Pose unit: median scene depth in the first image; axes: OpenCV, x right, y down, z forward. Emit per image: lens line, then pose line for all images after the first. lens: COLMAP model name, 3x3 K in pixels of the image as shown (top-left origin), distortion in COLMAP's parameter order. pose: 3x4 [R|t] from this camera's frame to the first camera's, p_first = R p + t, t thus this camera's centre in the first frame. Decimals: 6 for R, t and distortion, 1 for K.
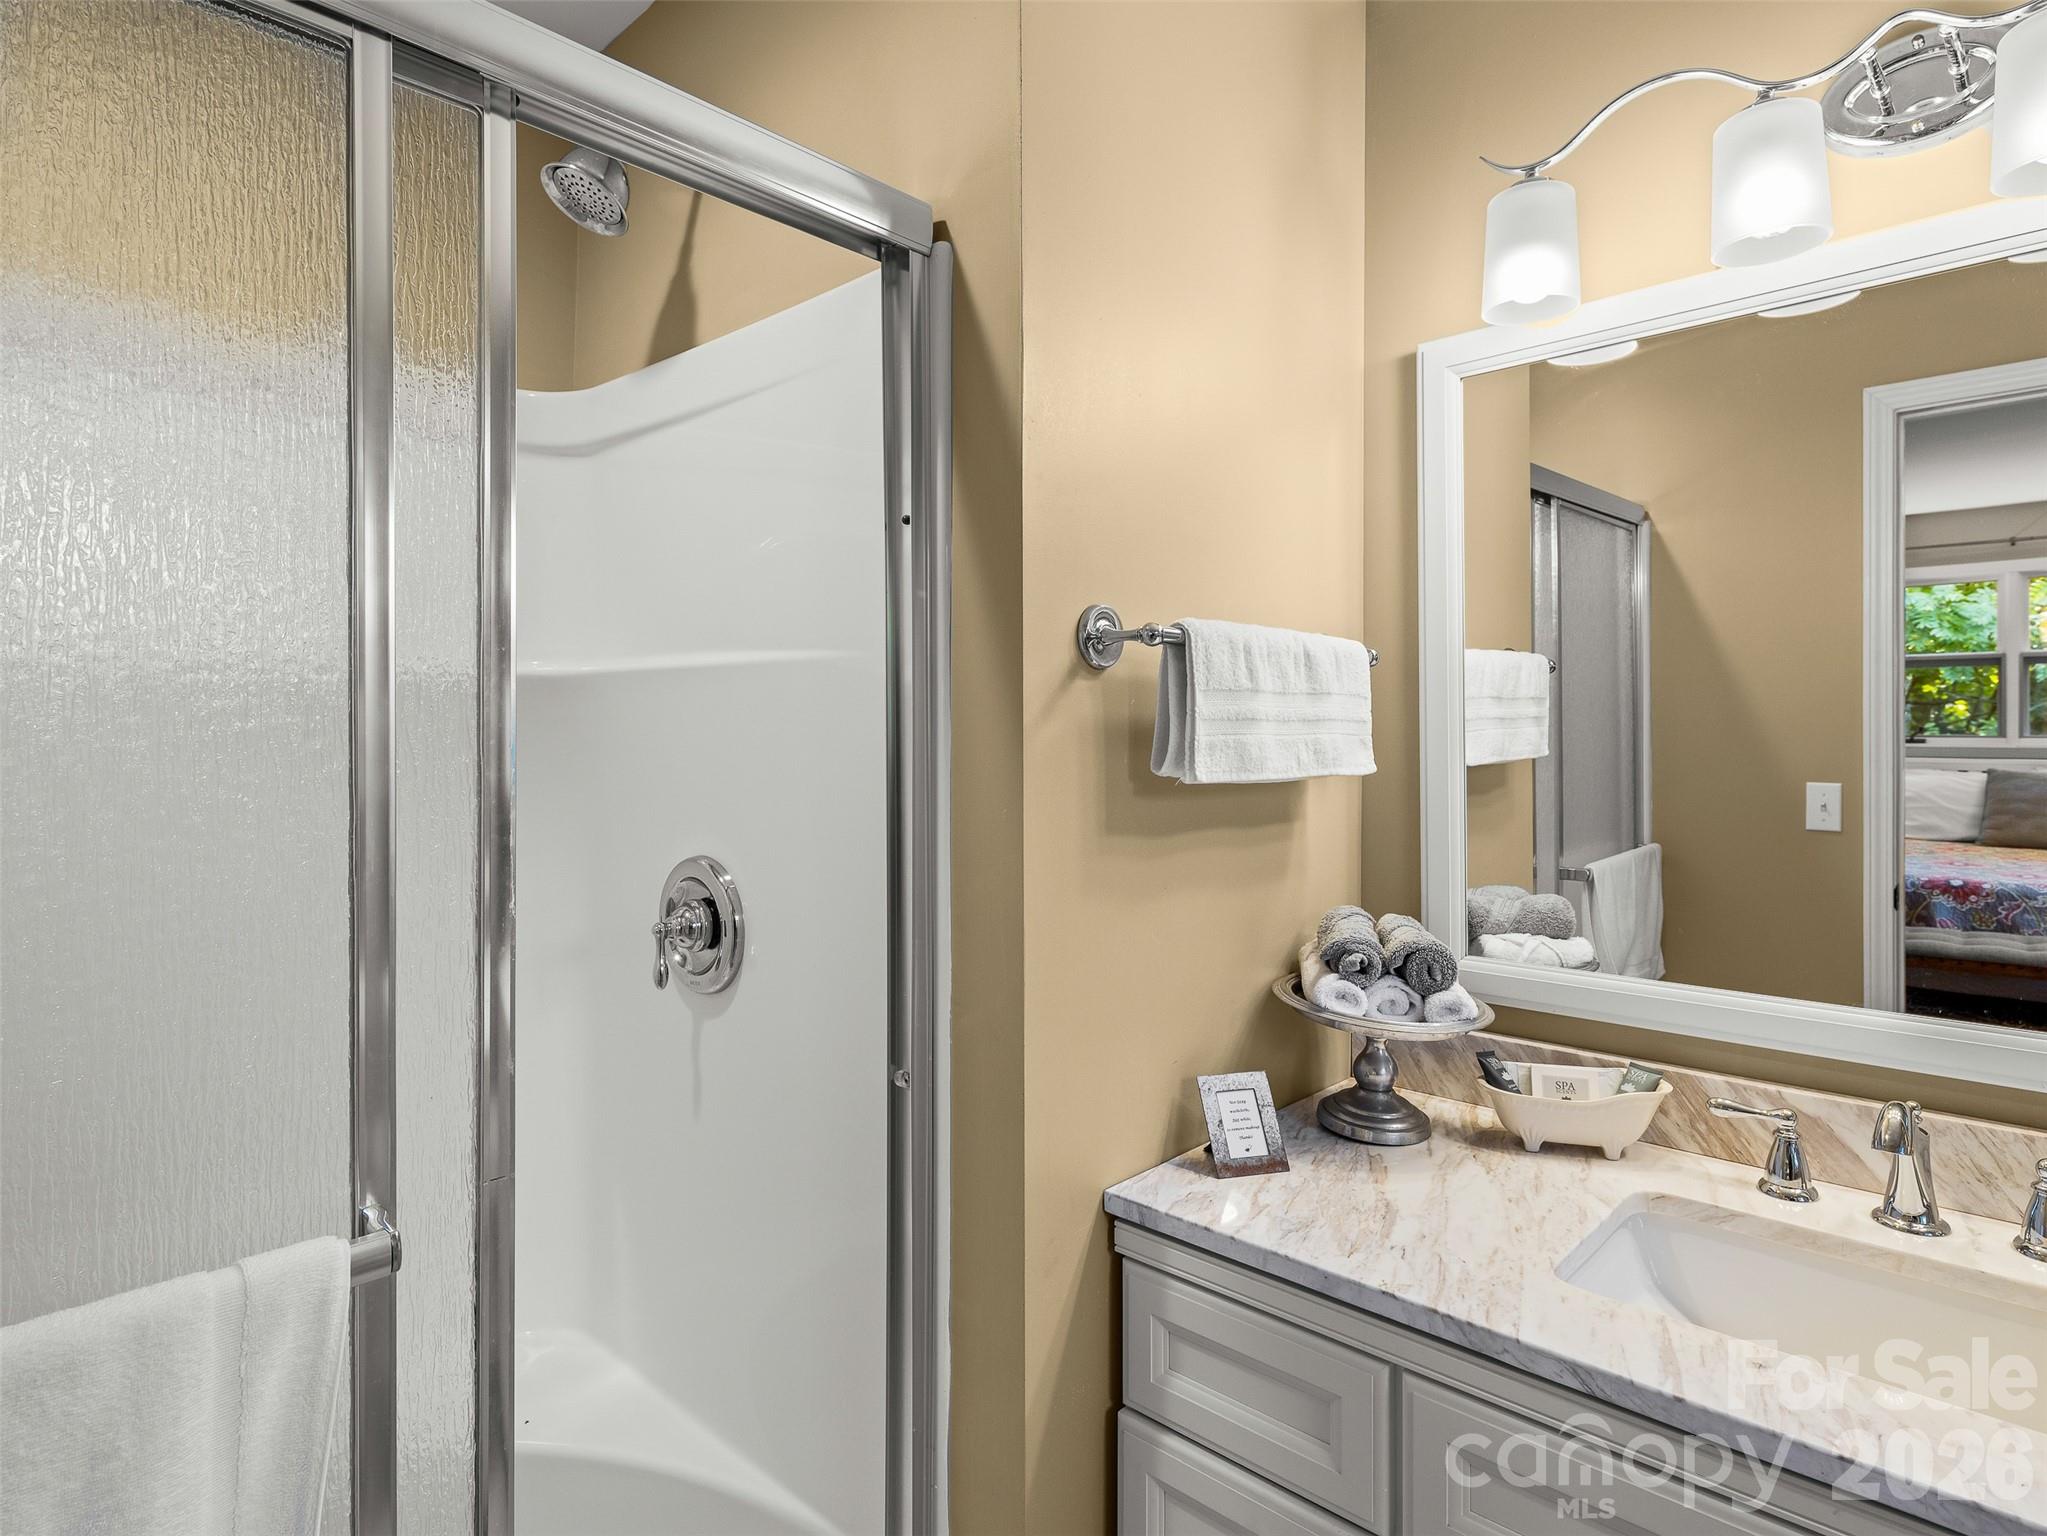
lens RADIAL K [[1118.6, 0, 1023.6], [0, 1118.6, 749.6], [0, 0, 1]] dist [0.006288, -0.006137]
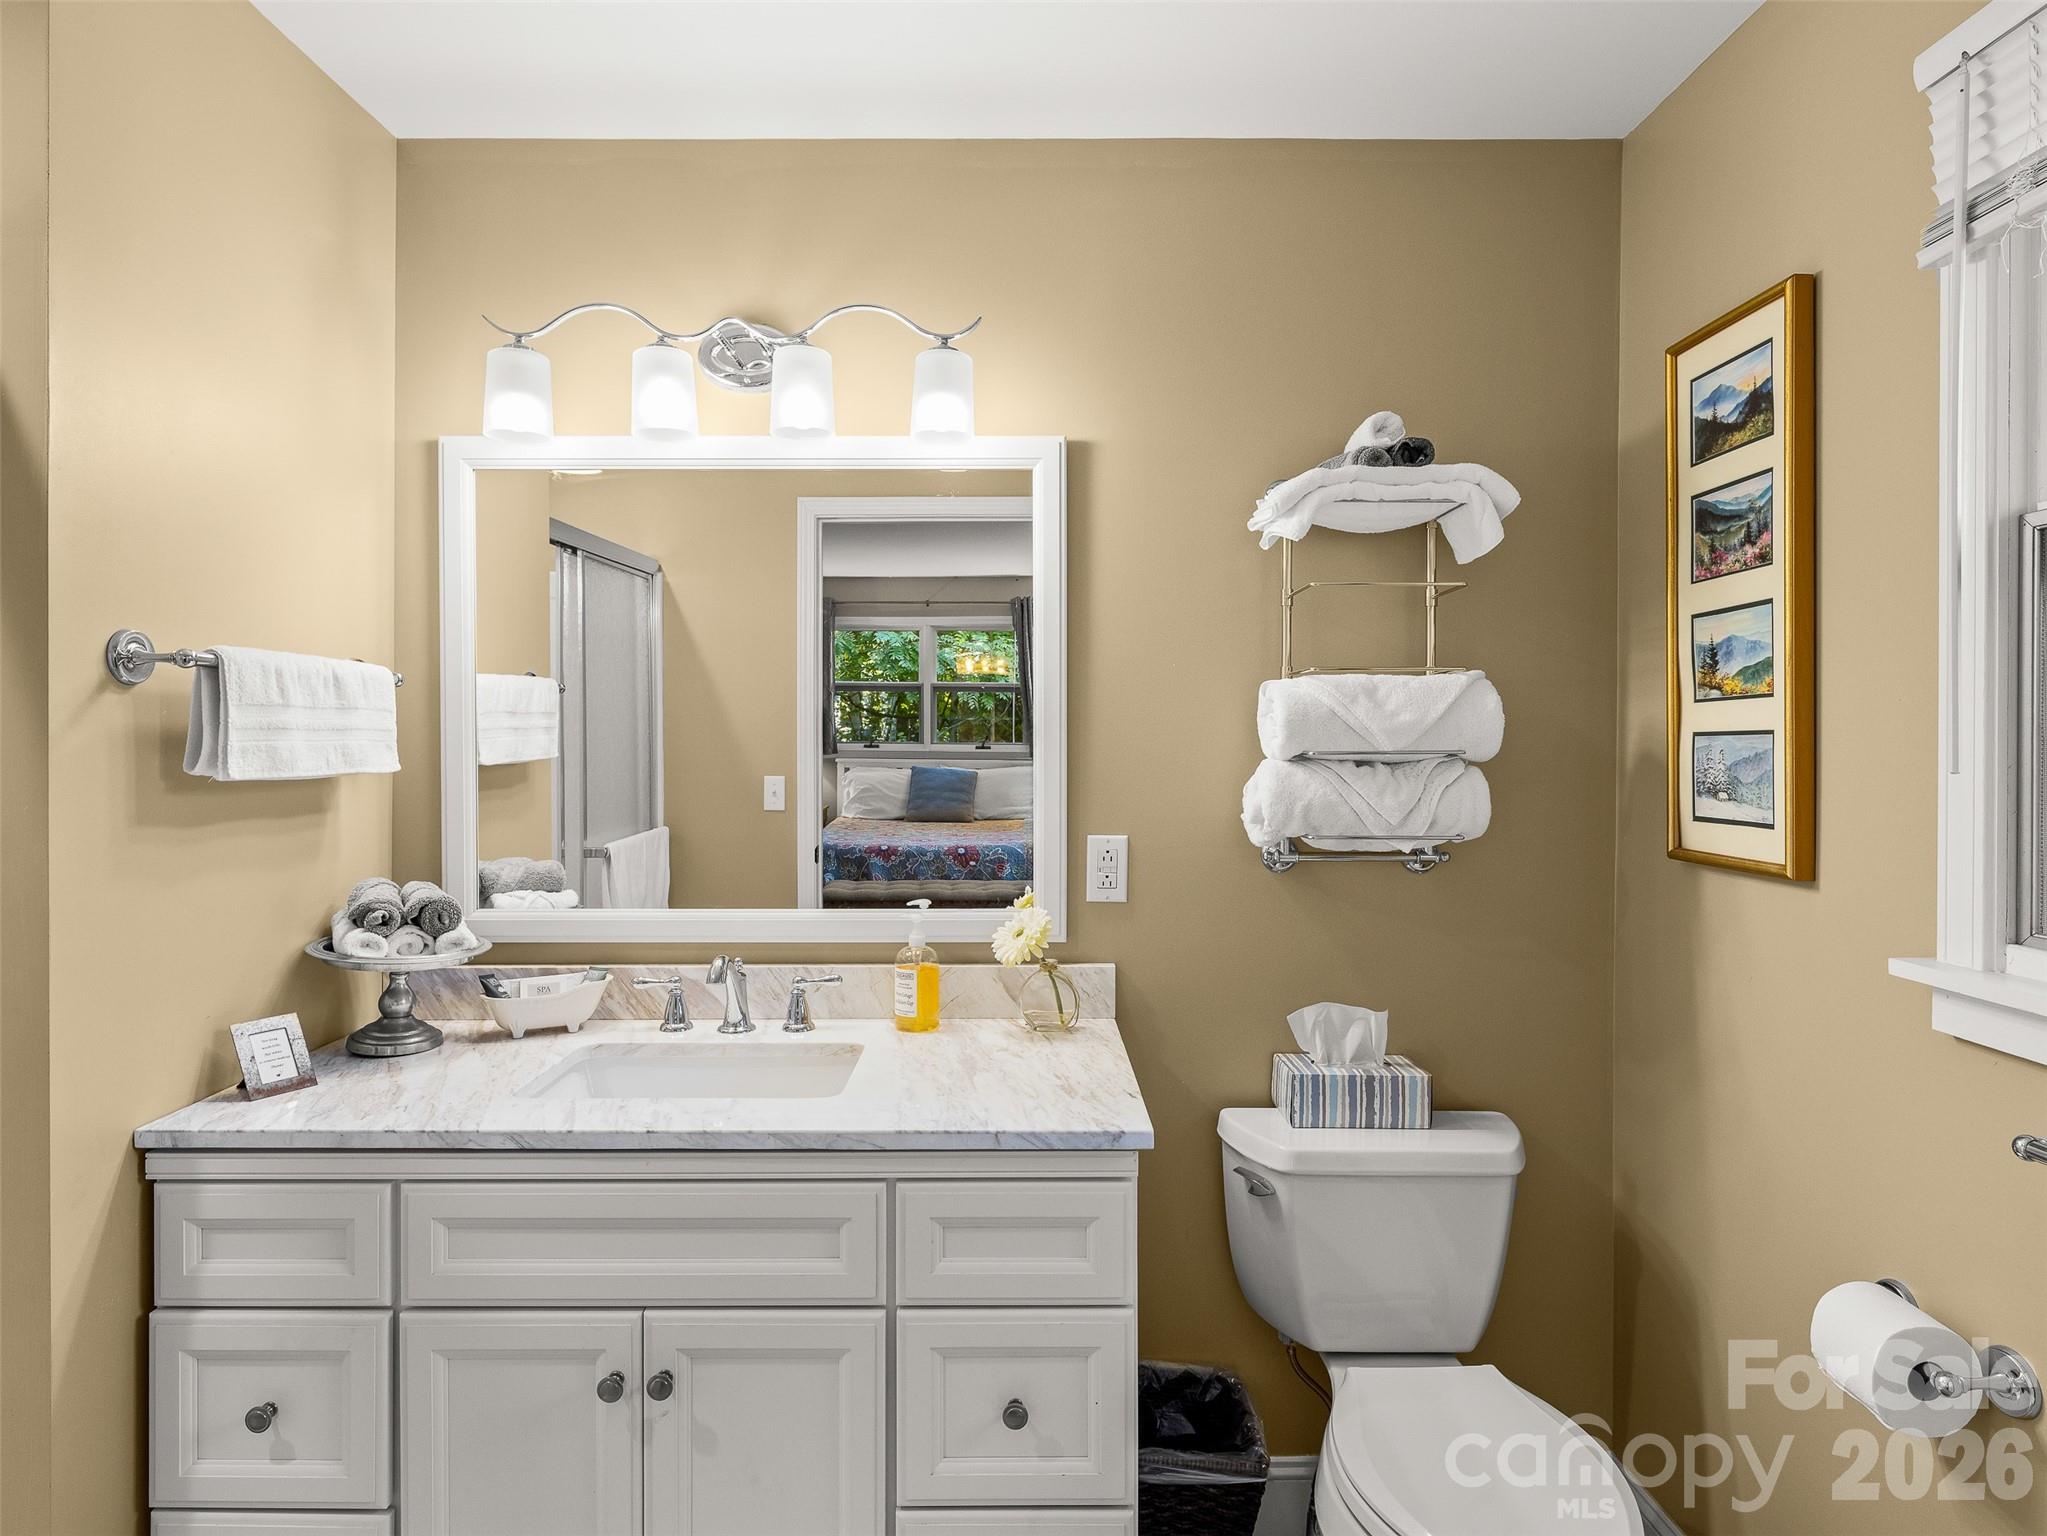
lens RADIAL K [[1118.6, 0, 1013.5], [0, 1118.6, 740.4], [0, 0, 1]] dist [0.006288, -0.006137]
pose [[0.722940, 0.002978, 0.690904, -0.068157], [0.006168, 0.999923, -0.010764, 0.004610], [-0.690883, 0.012043, 0.722866, -0.449977]]
